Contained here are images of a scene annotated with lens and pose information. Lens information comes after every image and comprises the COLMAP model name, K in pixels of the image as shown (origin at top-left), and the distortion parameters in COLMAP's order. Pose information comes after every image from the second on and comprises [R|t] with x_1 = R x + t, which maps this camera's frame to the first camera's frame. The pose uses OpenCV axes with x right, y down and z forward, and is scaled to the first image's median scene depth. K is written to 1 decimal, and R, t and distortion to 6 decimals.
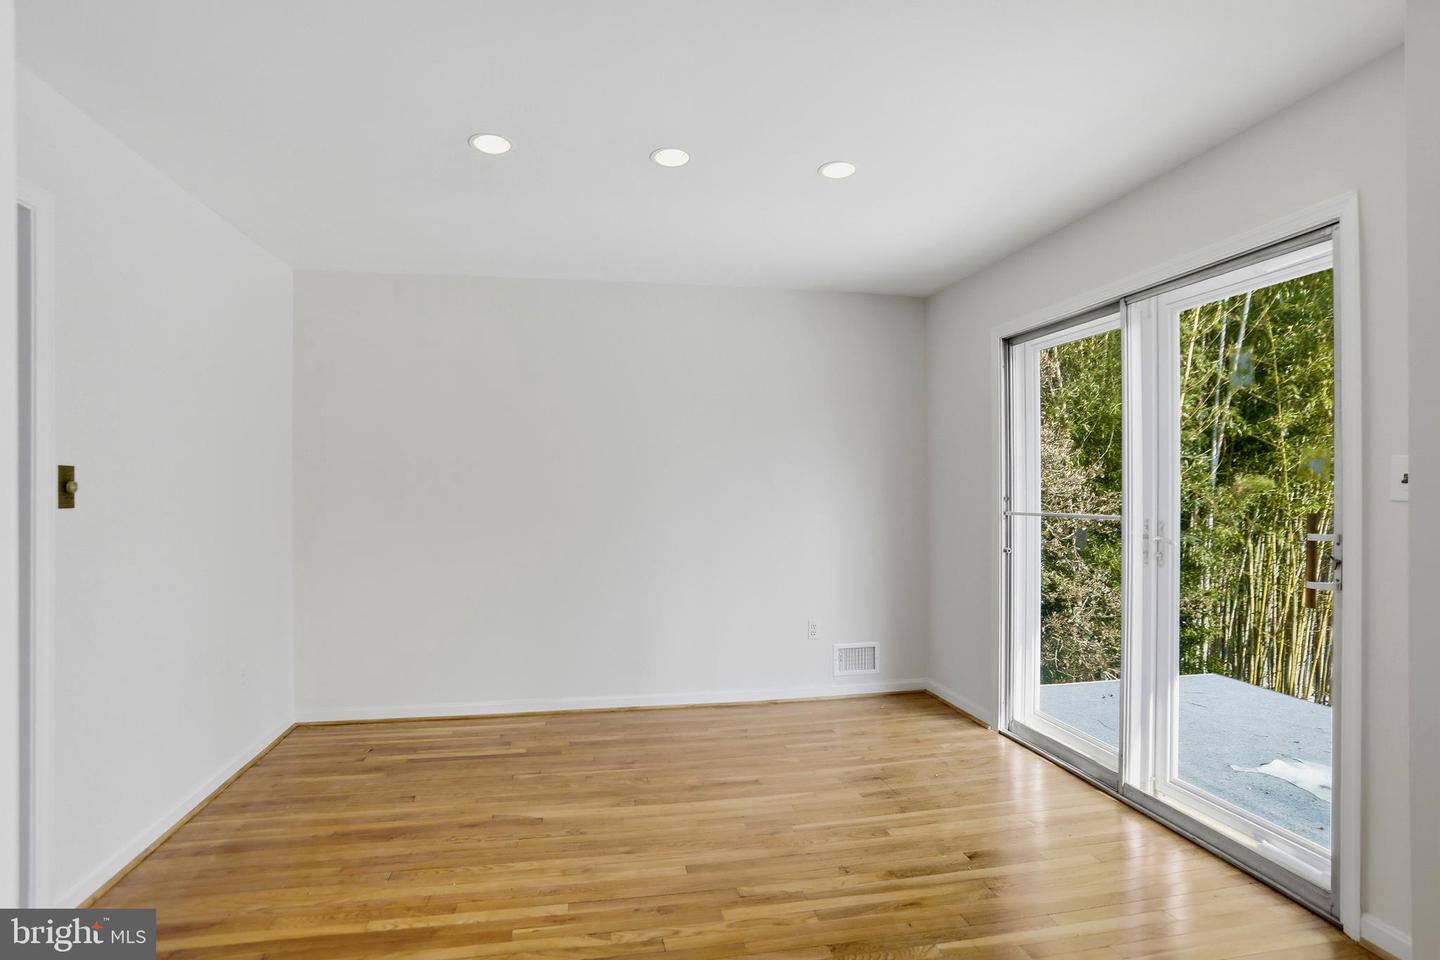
lens RADIAL K [[767.6, 0, 714.7], [0, 767.6, 483.3], [0, 0, 1]] dist [-0.032057, 0.006836]
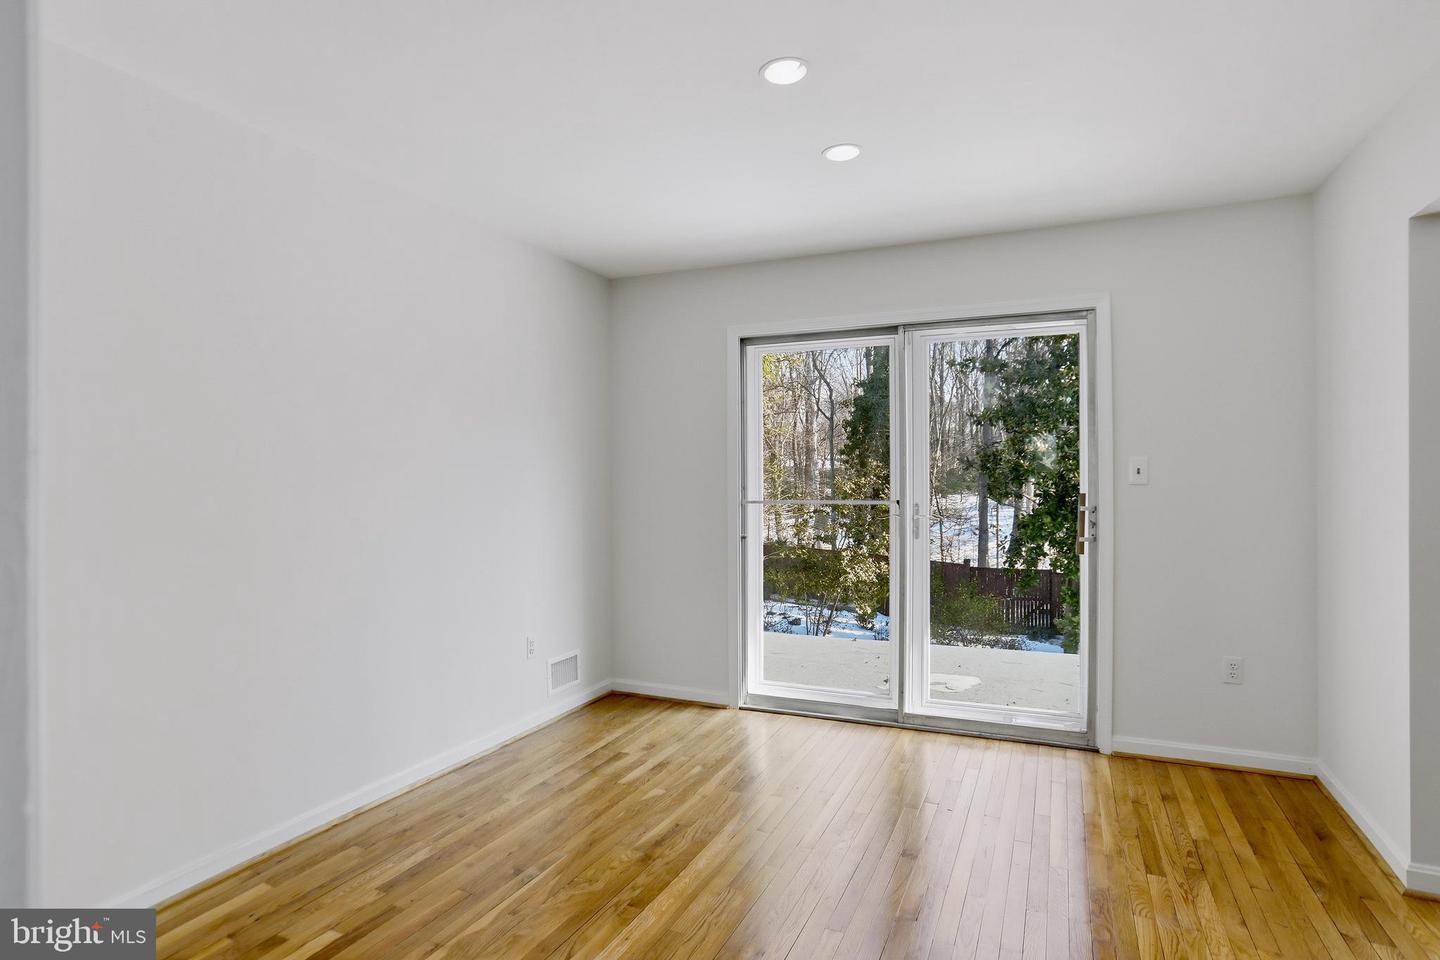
lens RADIAL K [[767.6, 0, 718.0], [0, 767.6, 485.0], [0, 0, 1]] dist [-0.032057, 0.006836]
pose [[0.545249, 0.007984, 0.838236, -0.539151], [-0.007713, 0.999960, -0.004508, 0.021047], [-0.838239, -0.004007, 0.545289, 0.446030]]
